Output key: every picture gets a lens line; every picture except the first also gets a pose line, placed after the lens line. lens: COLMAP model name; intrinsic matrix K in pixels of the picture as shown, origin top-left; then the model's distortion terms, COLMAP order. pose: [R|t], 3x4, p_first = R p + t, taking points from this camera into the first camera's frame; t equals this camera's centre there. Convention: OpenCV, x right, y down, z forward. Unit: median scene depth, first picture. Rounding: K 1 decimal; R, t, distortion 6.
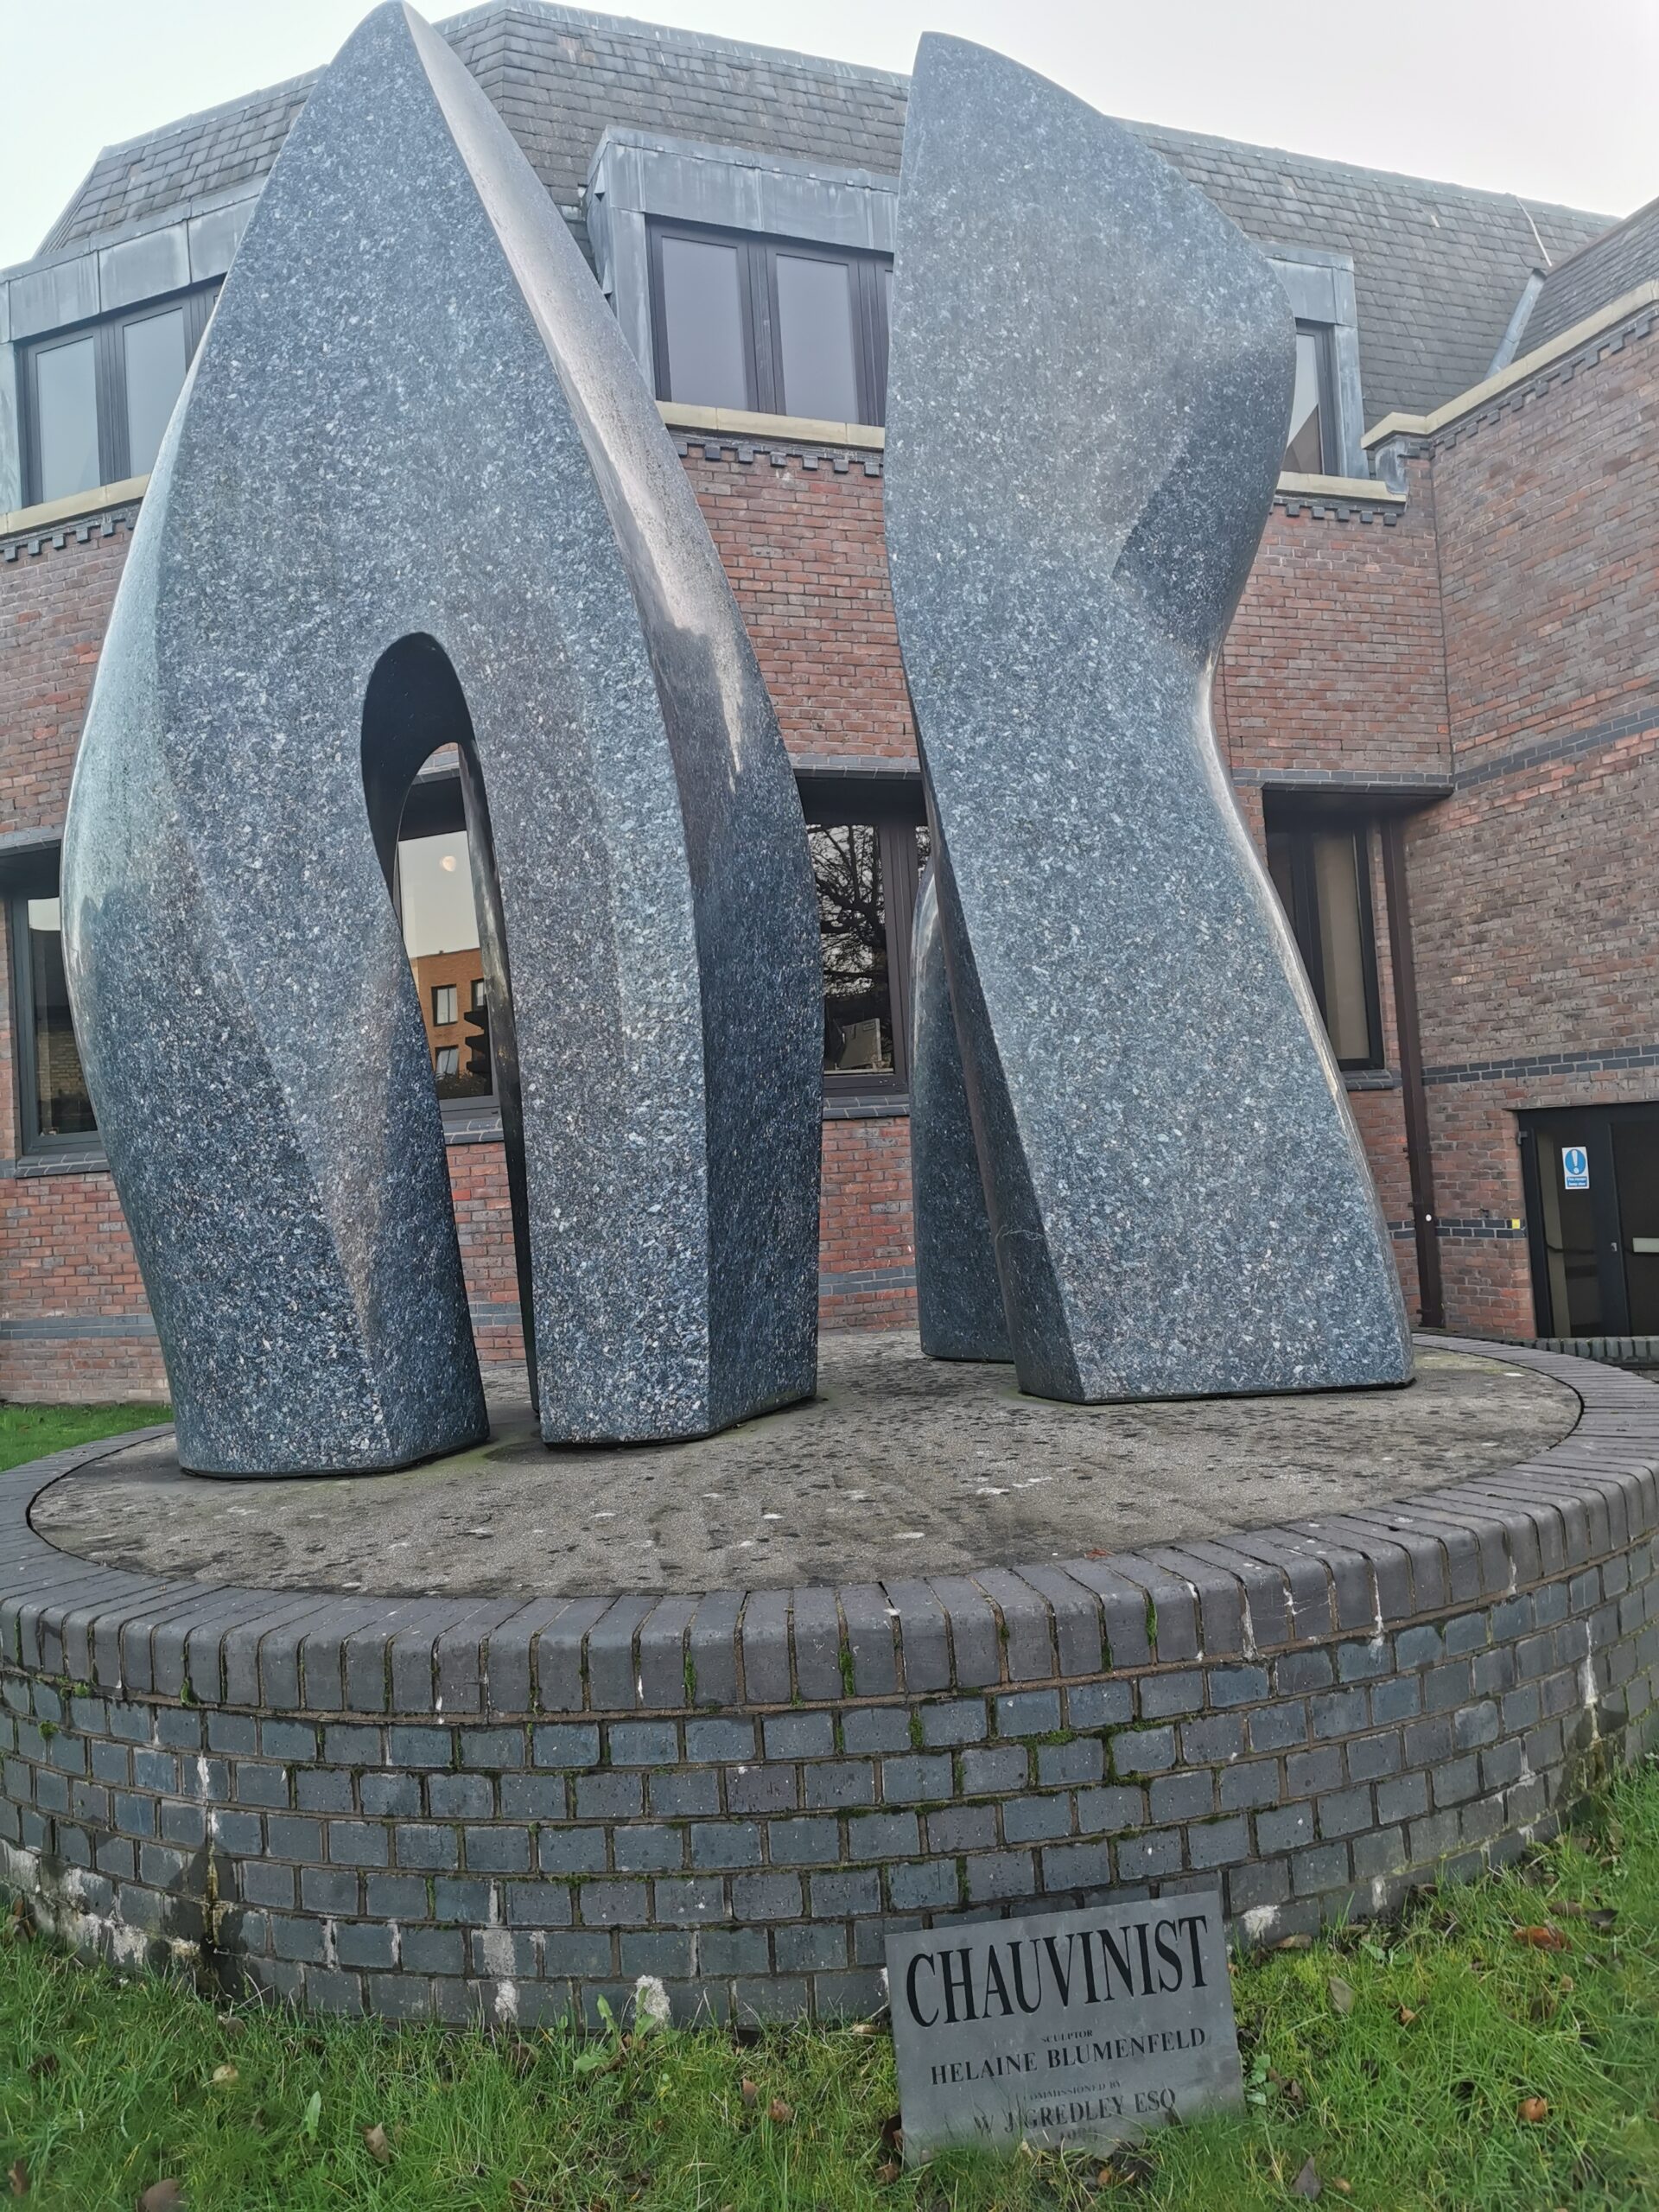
lens RADIAL K [[1695.8, 0, 840.1], [0, 1695.8, 1095.2], [0, 0, 1]] dist [0.095415, -0.139452]
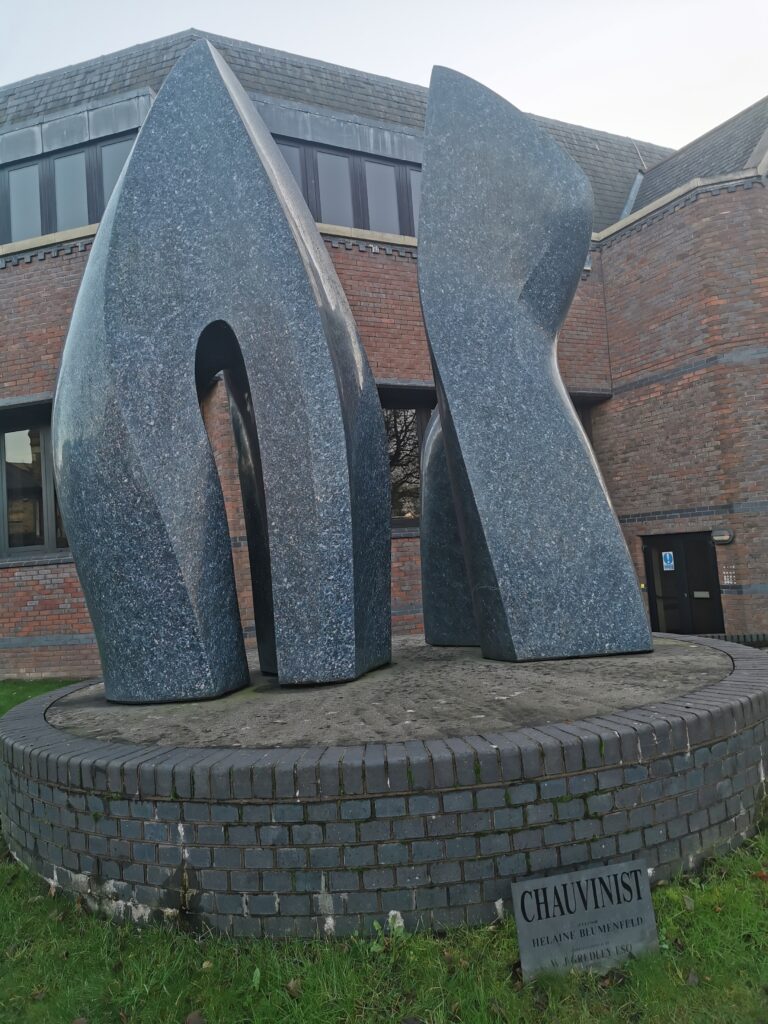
lens RADIAL K [[785.0, 0, 388.9], [0, 785.0, 507.0], [0, 0, 1]] dist [0.095415, -0.139452]
pose [[0.995129, -0.001784, 0.098565, -0.134334], [0.004936, 0.999484, -0.031740, 0.006949], [-0.098458, 0.032072, 0.994624, -0.039588]]
